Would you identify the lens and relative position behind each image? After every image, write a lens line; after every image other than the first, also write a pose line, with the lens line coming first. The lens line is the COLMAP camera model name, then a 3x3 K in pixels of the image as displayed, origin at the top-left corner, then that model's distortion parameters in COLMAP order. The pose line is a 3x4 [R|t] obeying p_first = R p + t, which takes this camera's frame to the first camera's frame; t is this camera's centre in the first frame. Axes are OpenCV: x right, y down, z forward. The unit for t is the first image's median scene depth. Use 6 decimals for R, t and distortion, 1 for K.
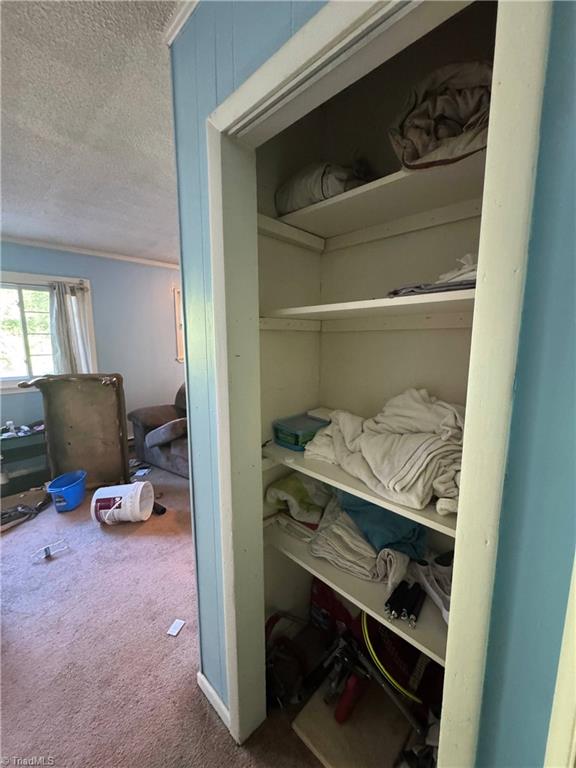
lens RADIAL K [[306.0, 0, 291.5], [0, 306.0, 383.0], [0, 0, 1]] dist [-0.003865, -0.000157]
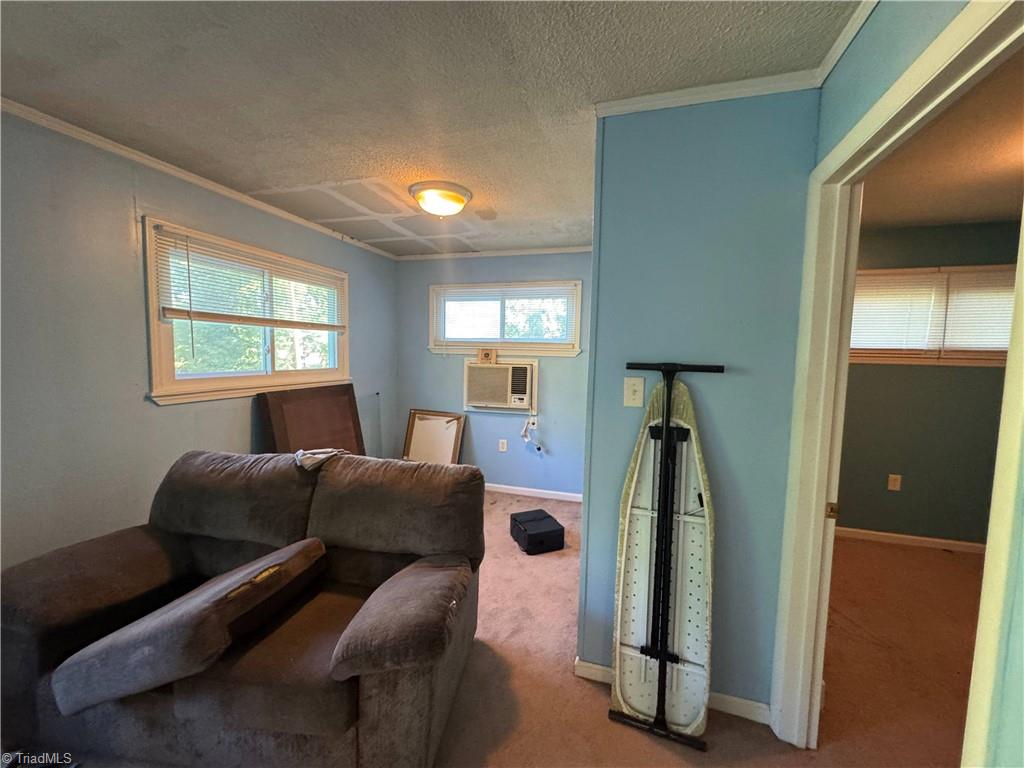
lens RADIAL K [[408.0, 0, 511.8], [0, 408.0, 385.0], [0, 0, 1]] dist [-0.003865, -0.000157]
pose [[0.891448, -0.012789, 0.452943, -0.282132], [0.039770, 0.997952, -0.050095, -0.071981], [-0.451375, 0.062670, 0.890131, 0.481449]]
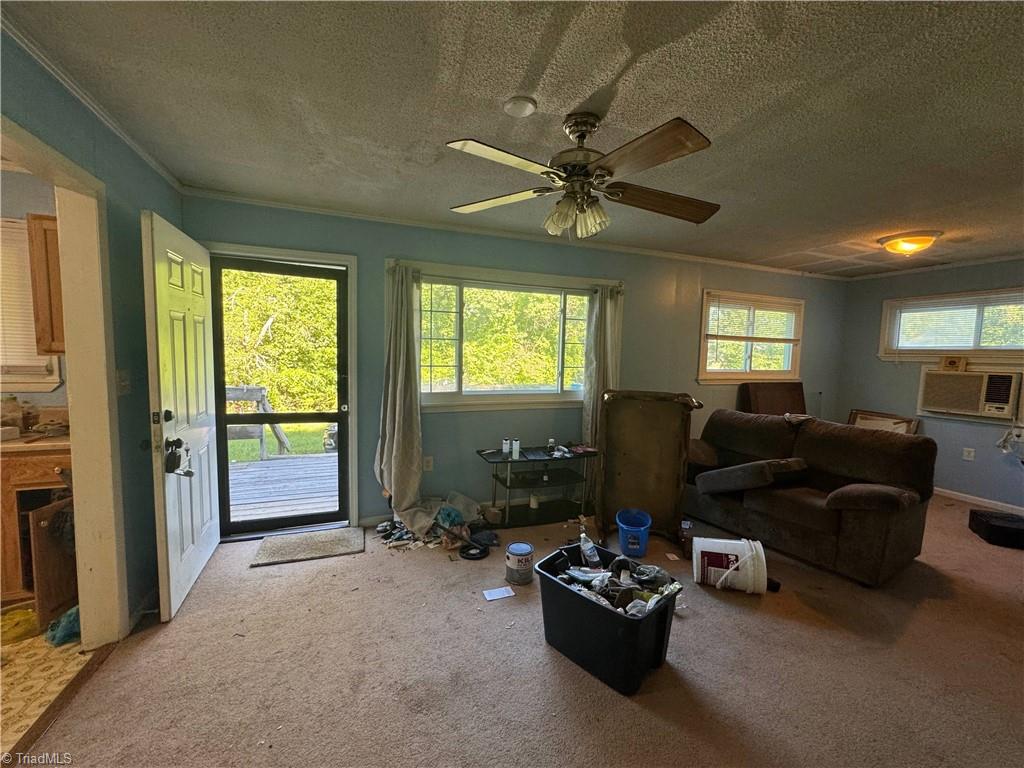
lens RADIAL K [[408.0, 0, 510.5], [0, 408.0, 384.8], [0, 0, 1]] dist [-0.003865, -0.000157]
pose [[0.908315, 0.059390, -0.414049, -0.535130], [-0.088863, 0.994671, -0.052270, 0.039638], [0.408739, 0.084271, 0.908753, -0.154311]]
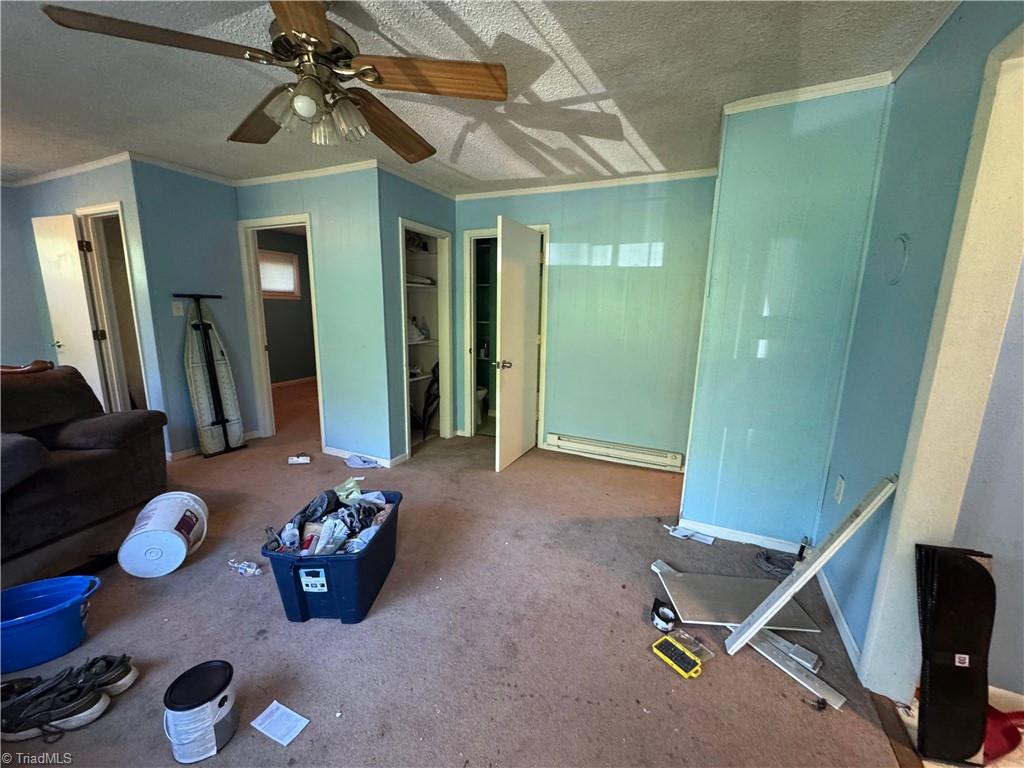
lens RADIAL K [[408.0, 0, 511.2], [0, 408.0, 383.1], [0, 0, 1]] dist [-0.003865, -0.000157]
pose [[-0.324400, -0.181847, 0.928276, -2.559292], [0.114531, 0.966577, 0.229374, 0.009240], [-0.938961, 0.180725, -0.292731, 0.301610]]
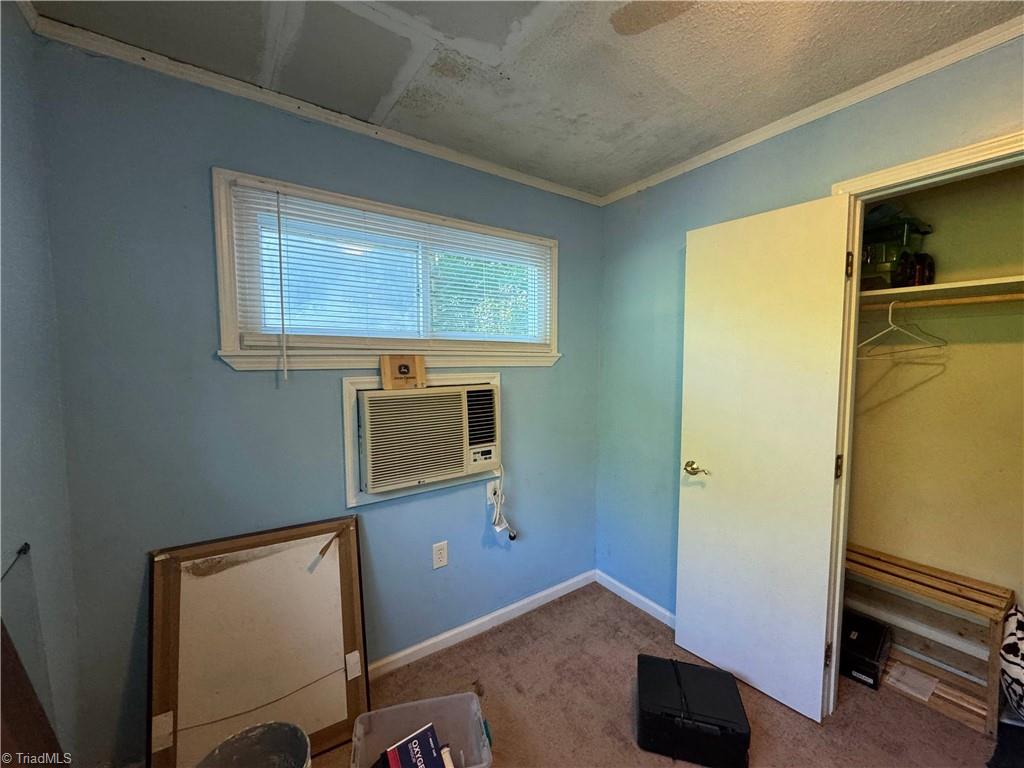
lens RADIAL K [[408.0, 0, 512.1], [0, 408.0, 386.6], [0, 0, 1]] dist [-0.003865, -0.000157]
pose [[0.187186, -0.061276, 0.980412, -0.300384], [0.143874, 0.989000, 0.034344, -0.216392], [-0.971731, 0.134627, 0.193943, 1.464604]]
